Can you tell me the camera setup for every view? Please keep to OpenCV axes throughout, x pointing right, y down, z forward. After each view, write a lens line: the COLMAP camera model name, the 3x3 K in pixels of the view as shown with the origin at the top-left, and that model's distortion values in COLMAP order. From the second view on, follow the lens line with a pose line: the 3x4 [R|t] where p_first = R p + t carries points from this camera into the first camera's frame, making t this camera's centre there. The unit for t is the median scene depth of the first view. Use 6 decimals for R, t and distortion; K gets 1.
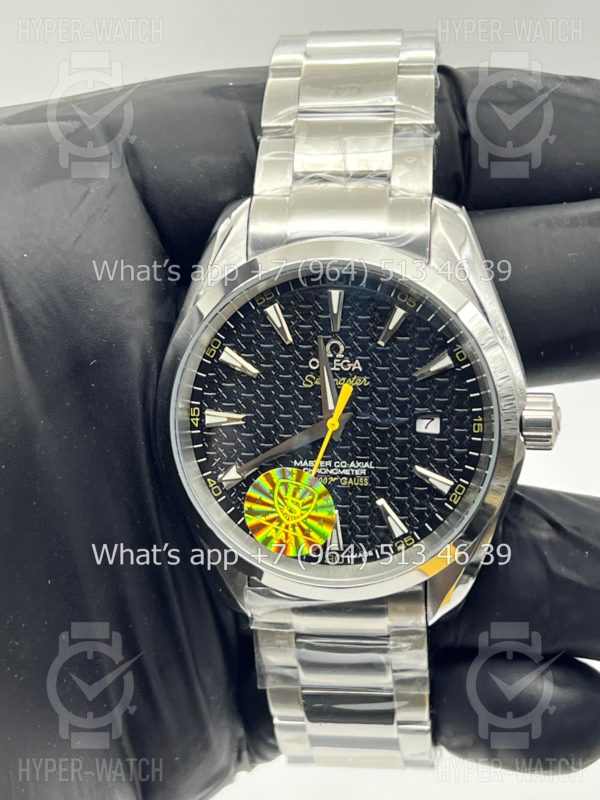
lens RADIAL K [[1965.2, 0, 292.4], [0, 1965.2, 397.6], [0, 0, 1]] dist [0.246841, 0.000000]
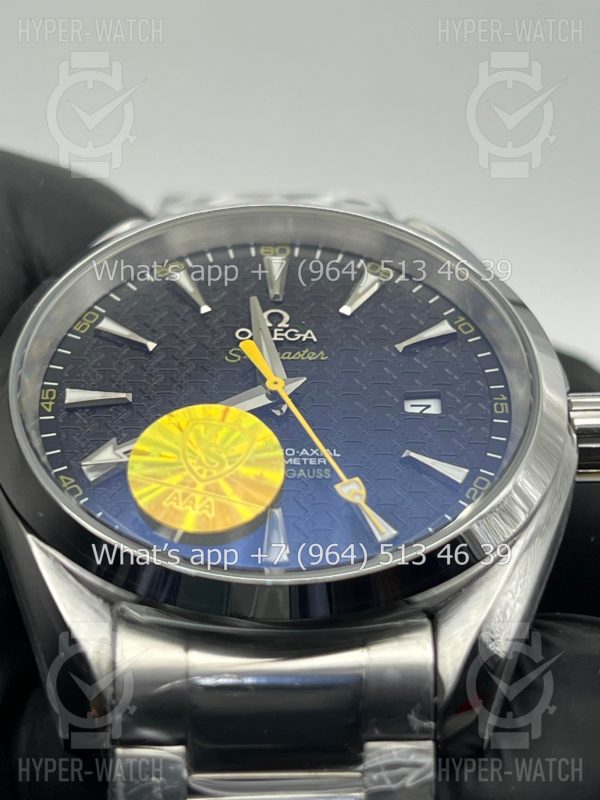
lens RADIAL K [[1965.2, 0, 299.8], [0, 1965.2, 404.5], [0, 0, 1]] dist [0.246841, 0.000000]
pose [[0.987472, 0.103056, 0.119493, -0.045721], [0.032622, 0.607581, -0.793588, 0.512334], [-0.154386, 0.787544, 0.596607, 0.623880]]
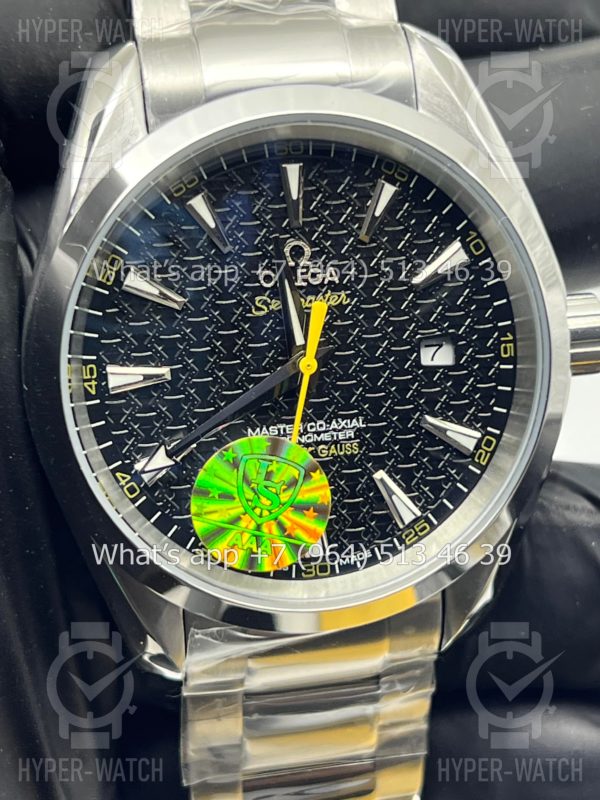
lens RADIAL K [[1965.2, 0, 299.6], [0, 1965.2, 394.5], [0, 0, 1]] dist [0.246841, 0.000000]
pose [[0.943132, -0.100585, 0.316834, -0.192707], [0.115436, 0.992909, -0.028403, 0.041616], [-0.311730, 0.063362, 0.948056, 0.366471]]
